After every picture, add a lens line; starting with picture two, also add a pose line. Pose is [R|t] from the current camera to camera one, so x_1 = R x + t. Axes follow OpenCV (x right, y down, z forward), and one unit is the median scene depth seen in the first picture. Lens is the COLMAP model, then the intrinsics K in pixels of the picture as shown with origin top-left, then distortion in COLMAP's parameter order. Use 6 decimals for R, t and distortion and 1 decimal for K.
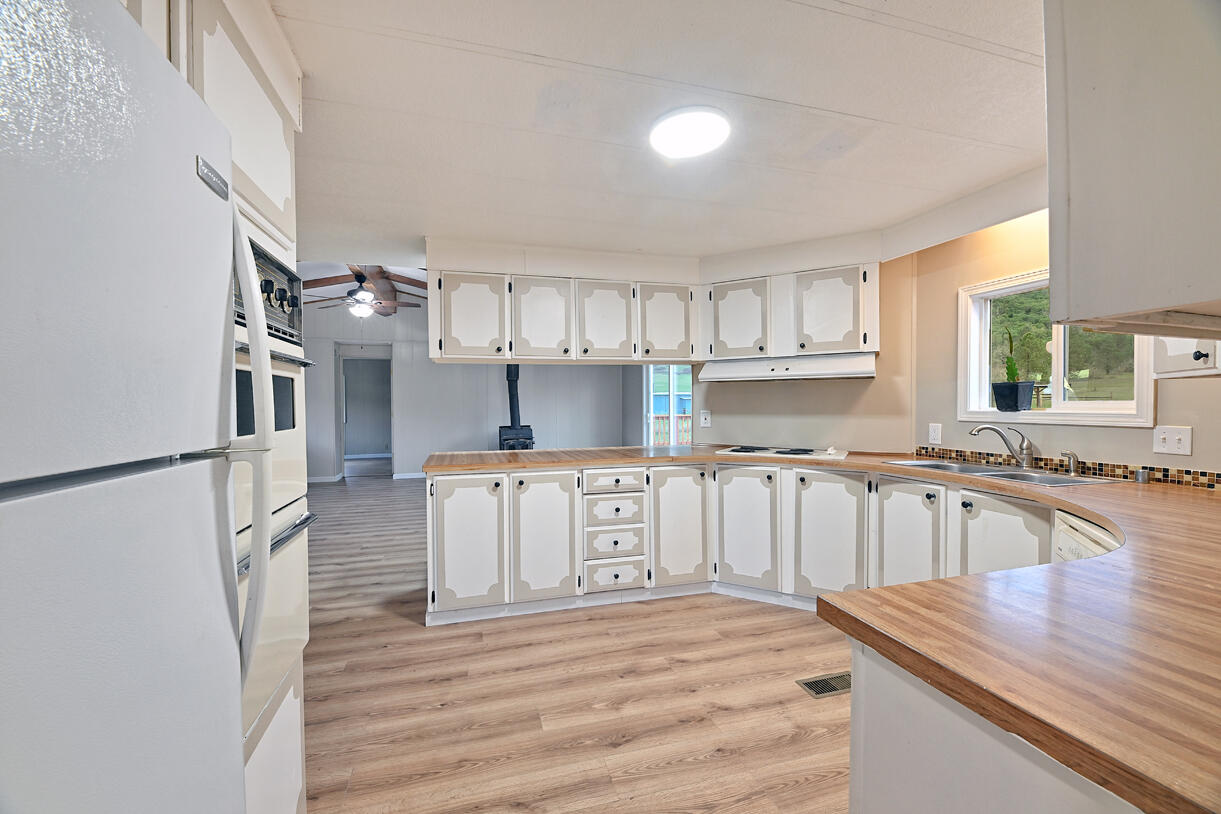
lens RADIAL K [[488.7, 0, 608.4], [0, 488.7, 409.7], [0, 0, 1]] dist [-0.003356, -0.002508]
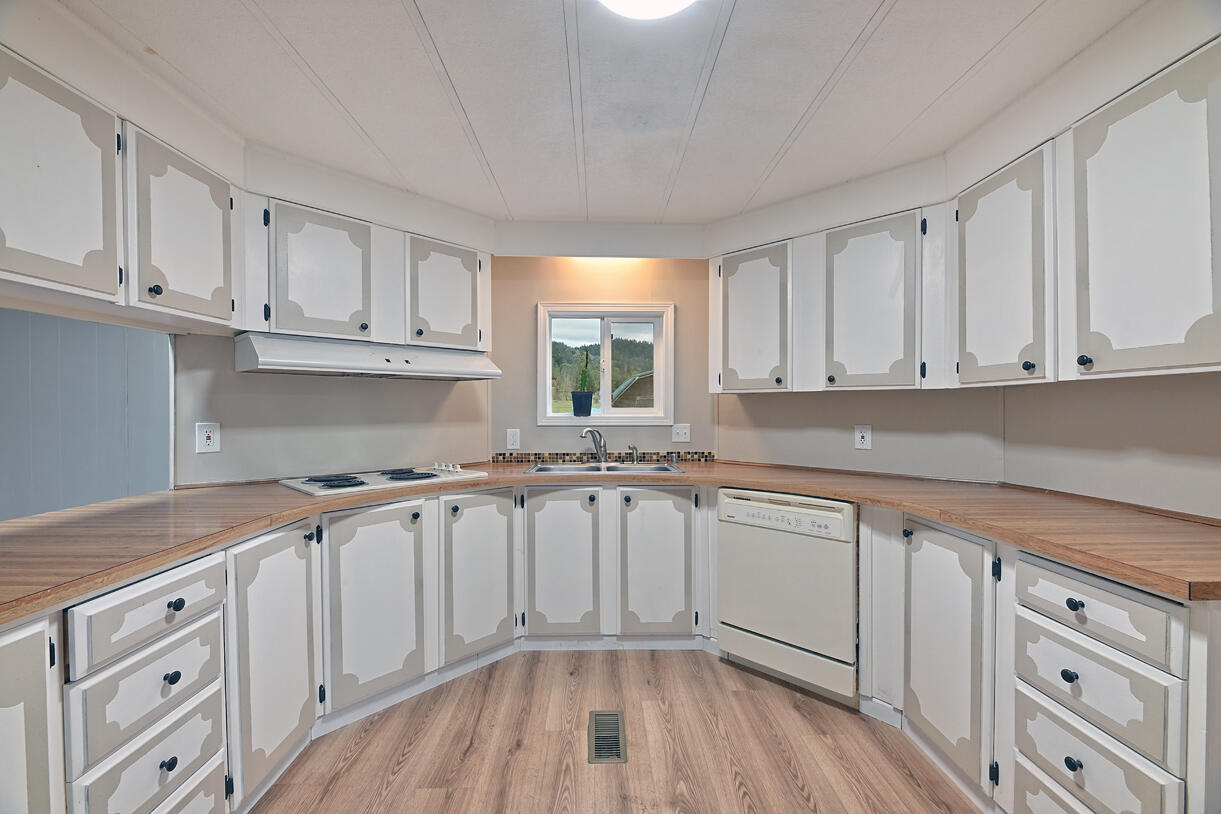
lens RADIAL K [[488.7, 0, 605.7], [0, 488.7, 408.0], [0, 0, 1]] dist [-0.003356, -0.002508]
pose [[0.256568, 0.003956, 0.966518, -0.285349], [0.012492, 0.999895, -0.007409, -0.005994], [-0.966446, 0.013975, 0.256491, 0.589120]]
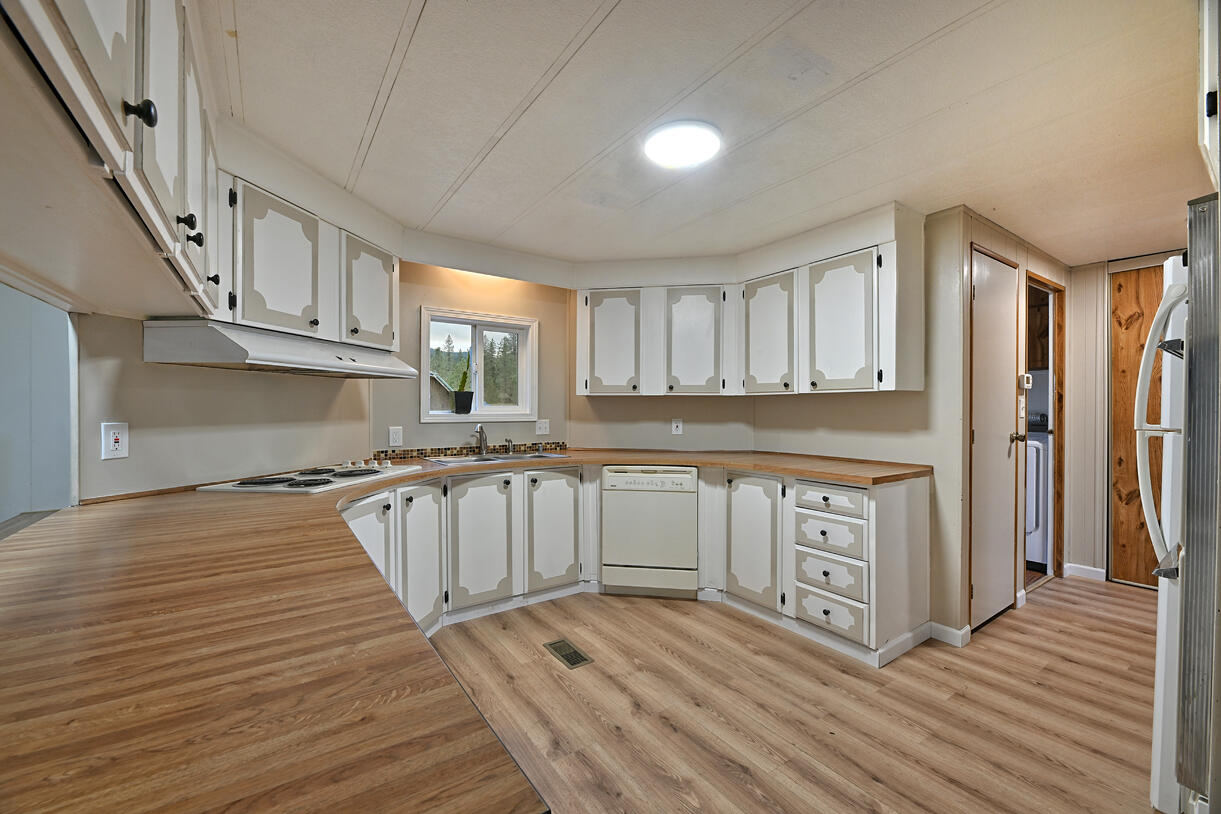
lens RADIAL K [[488.7, 0, 605.2], [0, 488.7, 408.2], [0, 0, 1]] dist [-0.003356, -0.002508]
pose [[-0.319539, 0.000460, 0.947573, -0.497465], [0.010895, 0.999936, 0.003189, -0.009920], [-0.947510, 0.011343, -0.319523, 0.972133]]
